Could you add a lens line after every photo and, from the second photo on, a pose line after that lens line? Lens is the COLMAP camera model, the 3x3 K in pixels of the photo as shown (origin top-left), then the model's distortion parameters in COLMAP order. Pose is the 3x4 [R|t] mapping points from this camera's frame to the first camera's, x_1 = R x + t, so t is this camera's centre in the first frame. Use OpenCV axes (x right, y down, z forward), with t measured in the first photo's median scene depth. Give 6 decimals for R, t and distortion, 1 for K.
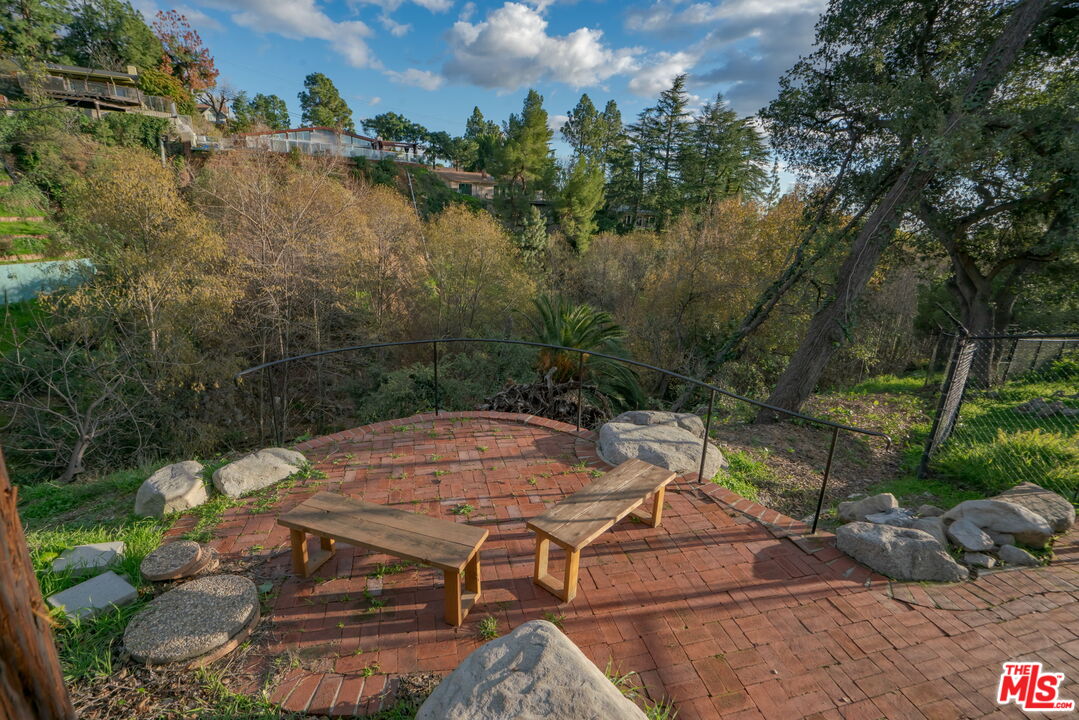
lens RADIAL K [[527.2, 0, 553.4], [0, 527.2, 339.6], [0, 0, 1]] dist [-0.057877, 0.024204]
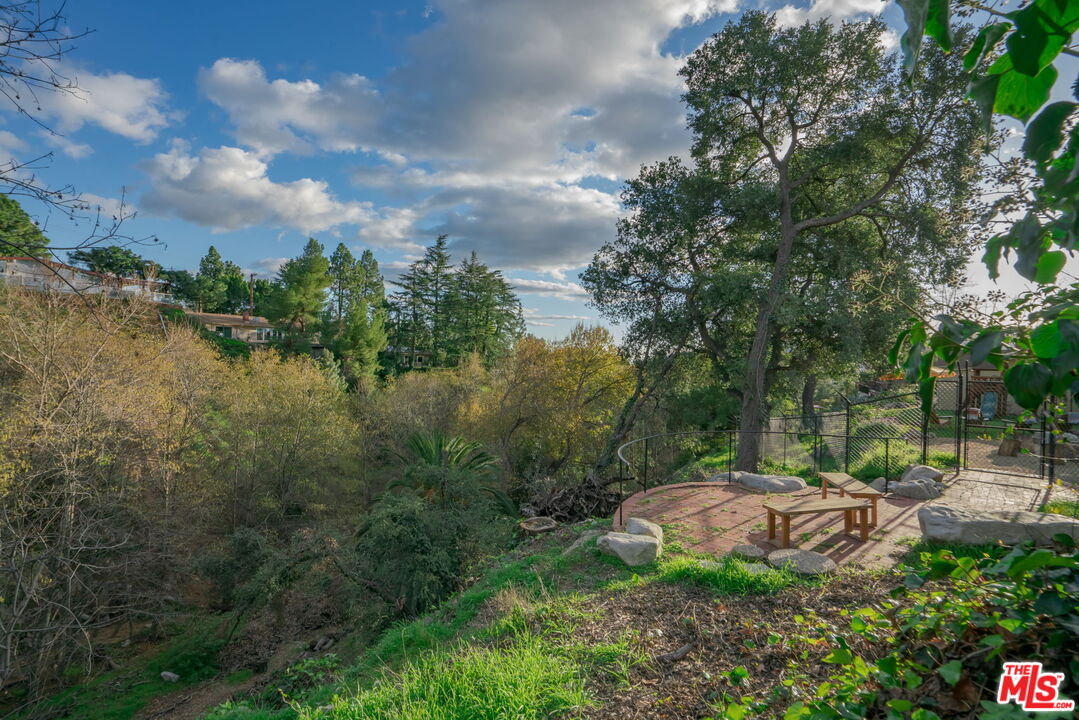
lens RADIAL K [[519.2, 0, 556.7], [0, 519.2, 338.1], [0, 0, 1]] dist [-0.053261, 0.022632]
pose [[0.865565, -0.012757, 0.500635, -0.107744], [0.142566, 0.964589, -0.221909, 0.002792], [-0.480076, 0.263450, 0.836732, -0.020953]]
